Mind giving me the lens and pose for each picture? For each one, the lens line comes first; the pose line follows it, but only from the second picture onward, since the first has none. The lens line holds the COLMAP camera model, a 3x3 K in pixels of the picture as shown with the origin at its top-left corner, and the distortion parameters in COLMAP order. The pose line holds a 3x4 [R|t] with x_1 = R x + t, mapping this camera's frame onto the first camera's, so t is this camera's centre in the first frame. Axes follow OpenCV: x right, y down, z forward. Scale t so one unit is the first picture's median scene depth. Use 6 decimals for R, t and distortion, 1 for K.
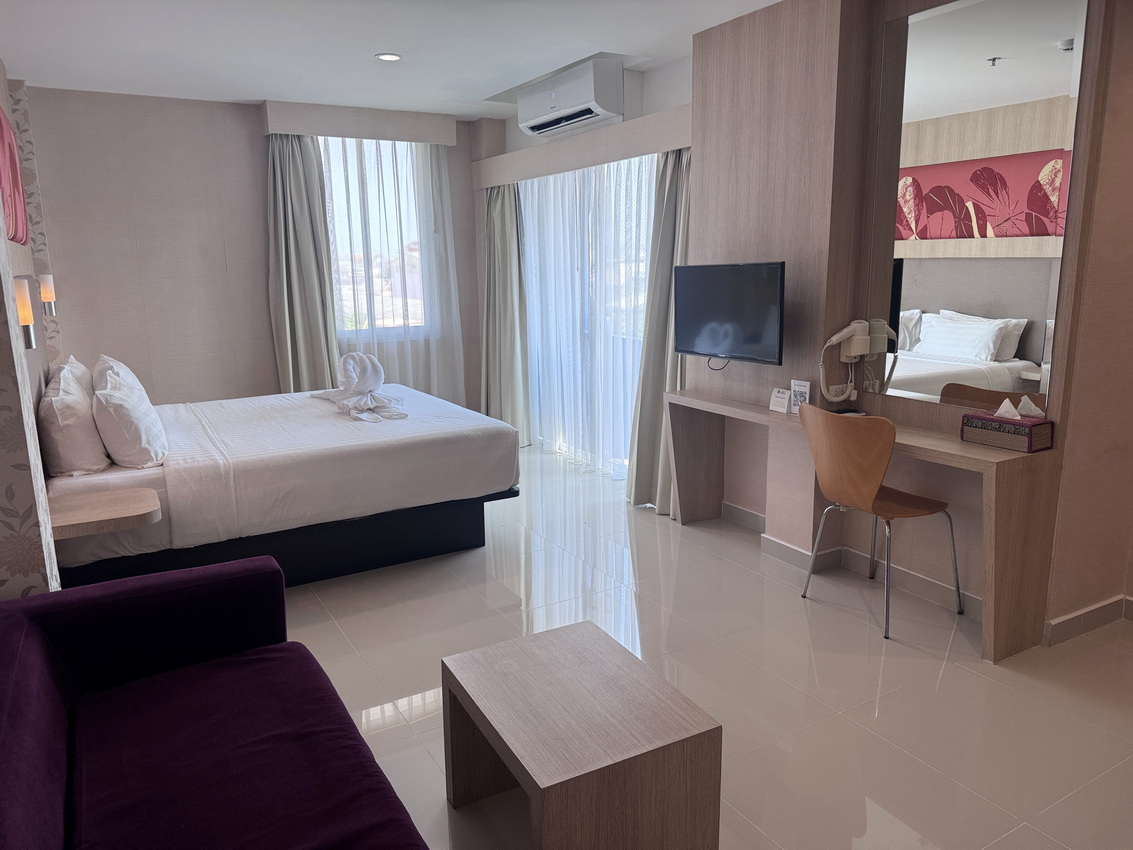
lens RADIAL K [[802.2, 0, 563.9], [0, 802.2, 424.3], [0, 0, 1]] dist [0.077297, -0.113345]
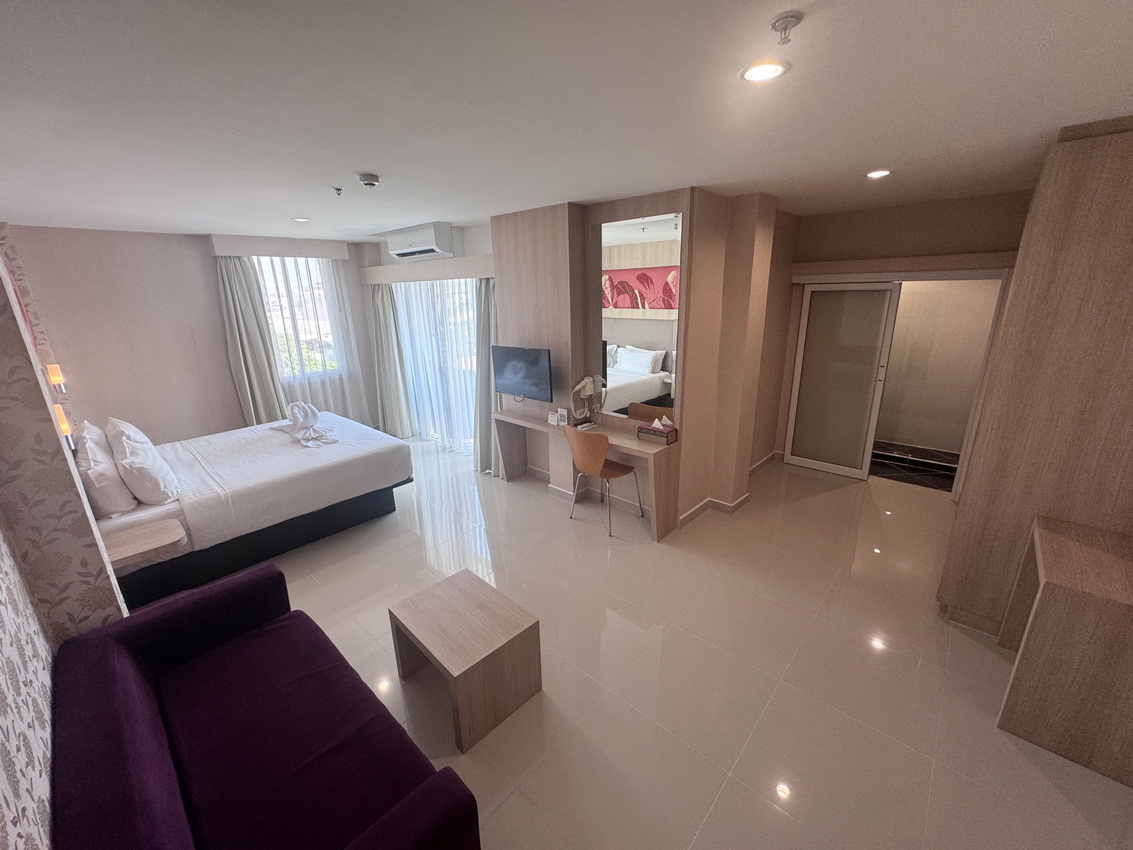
lens RADIAL K [[458.4, 0, 566.5], [0, 458.4, 425.0], [0, 0, 1]] dist [-0.003017, -0.000566]
pose [[0.954342, -0.092963, 0.283881, -0.010149], [0.070594, 0.993611, 0.088060, -0.092247], [-0.290254, -0.063999, 0.954807, -0.044340]]
